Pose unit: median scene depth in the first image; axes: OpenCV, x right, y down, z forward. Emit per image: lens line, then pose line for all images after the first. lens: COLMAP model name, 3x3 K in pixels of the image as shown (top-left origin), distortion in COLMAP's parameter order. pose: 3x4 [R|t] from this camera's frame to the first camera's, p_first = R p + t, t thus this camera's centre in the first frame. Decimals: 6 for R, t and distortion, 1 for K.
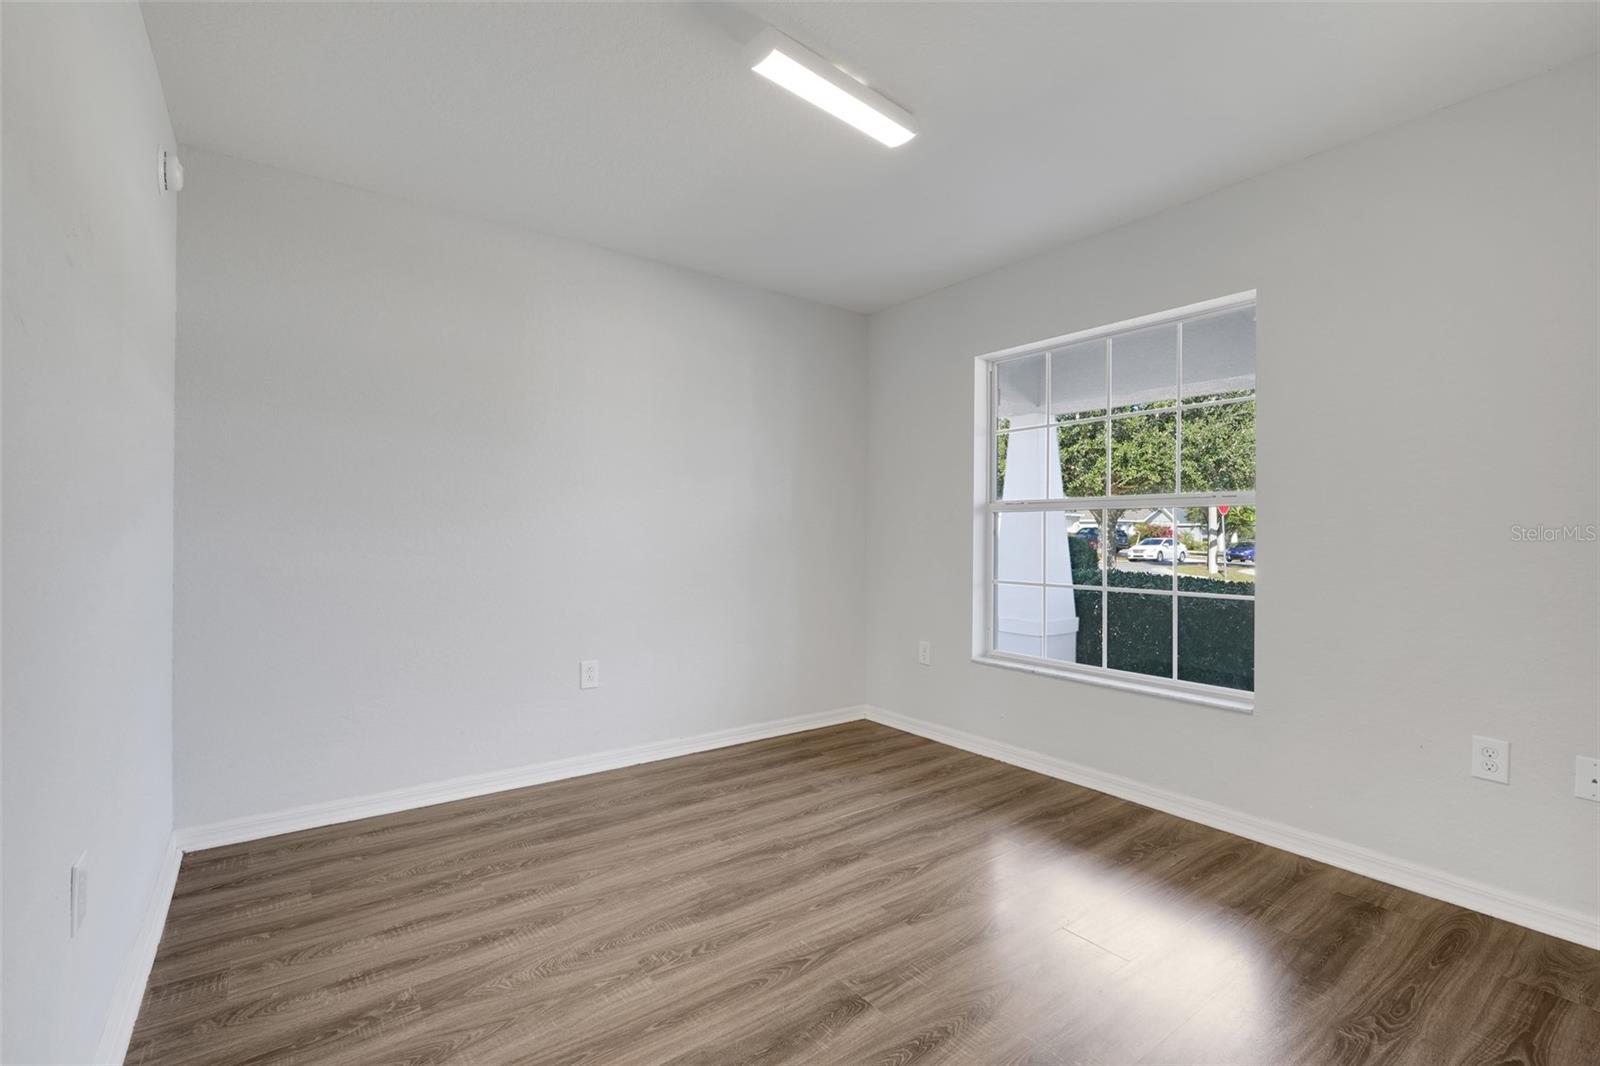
lens RADIAL K [[706.8, 0, 798.7], [0, 706.8, 534.8], [0, 0, 1]] dist [-0.010531, 0.003238]
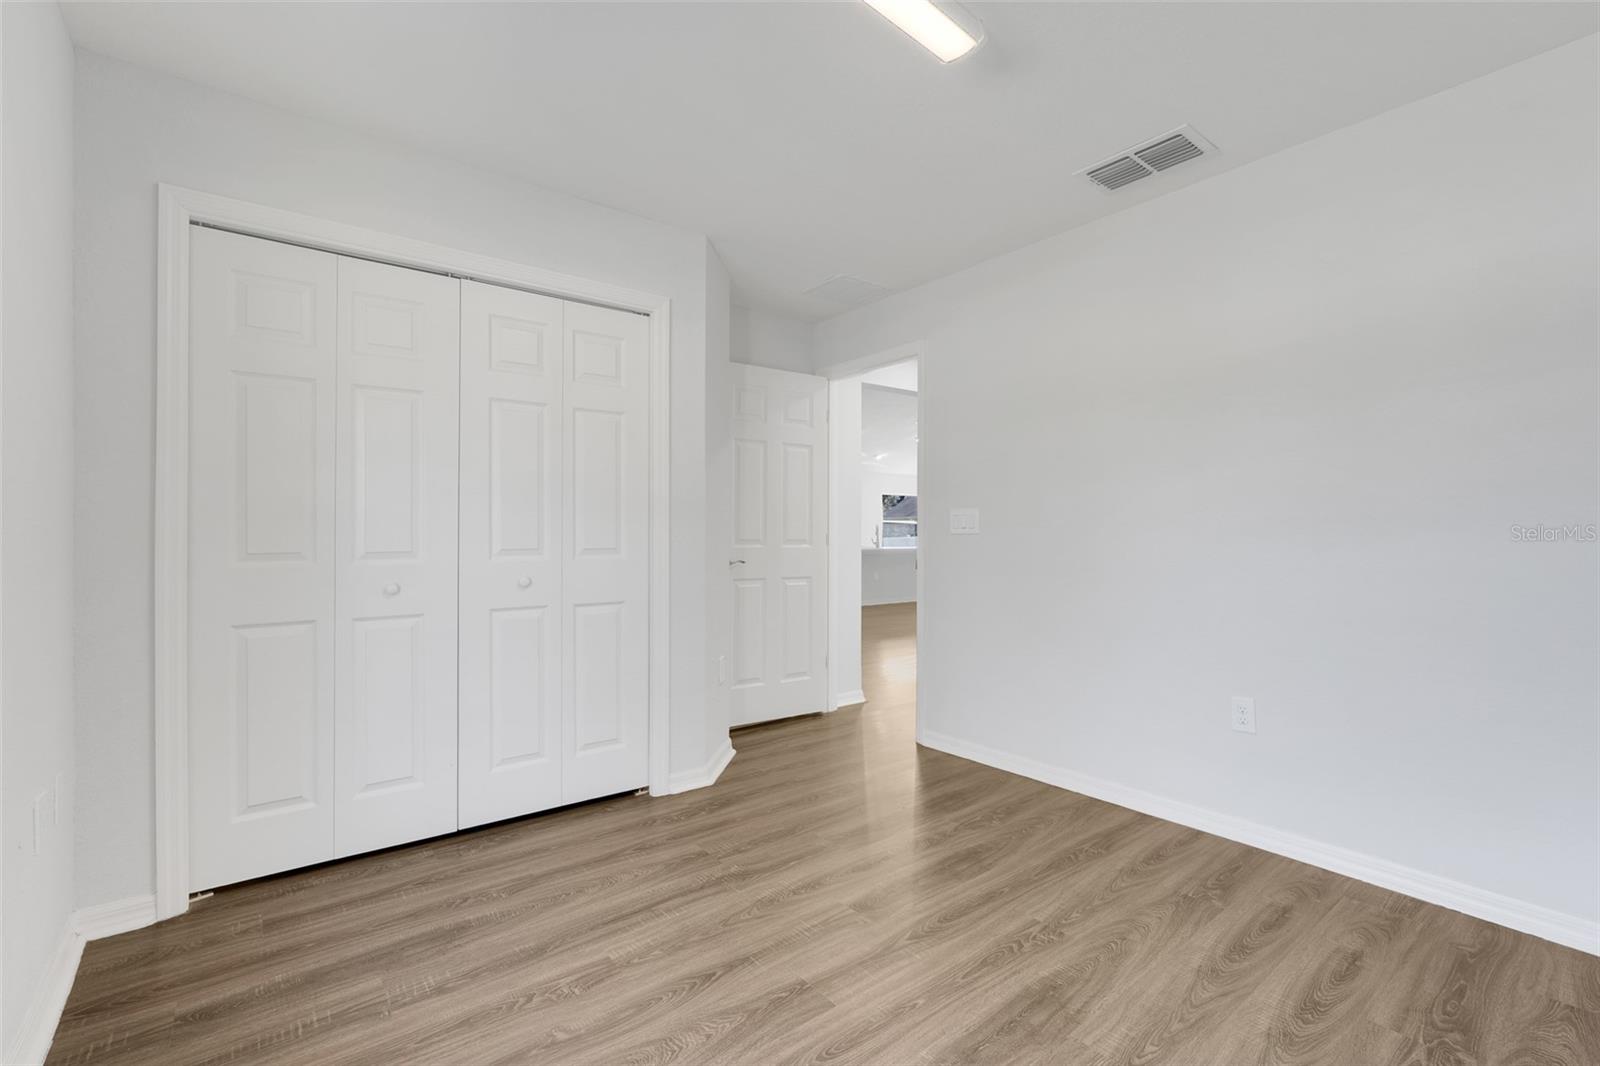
lens RADIAL K [[706.8, 0, 796.8], [0, 706.8, 533.6], [0, 0, 1]] dist [-0.010531, 0.003238]
pose [[-0.999740, -0.006598, -0.021834, 0.197612], [-0.006601, 0.999978, 0.000082, -0.000521], [0.021833, 0.000226, -0.999762, 1.969886]]
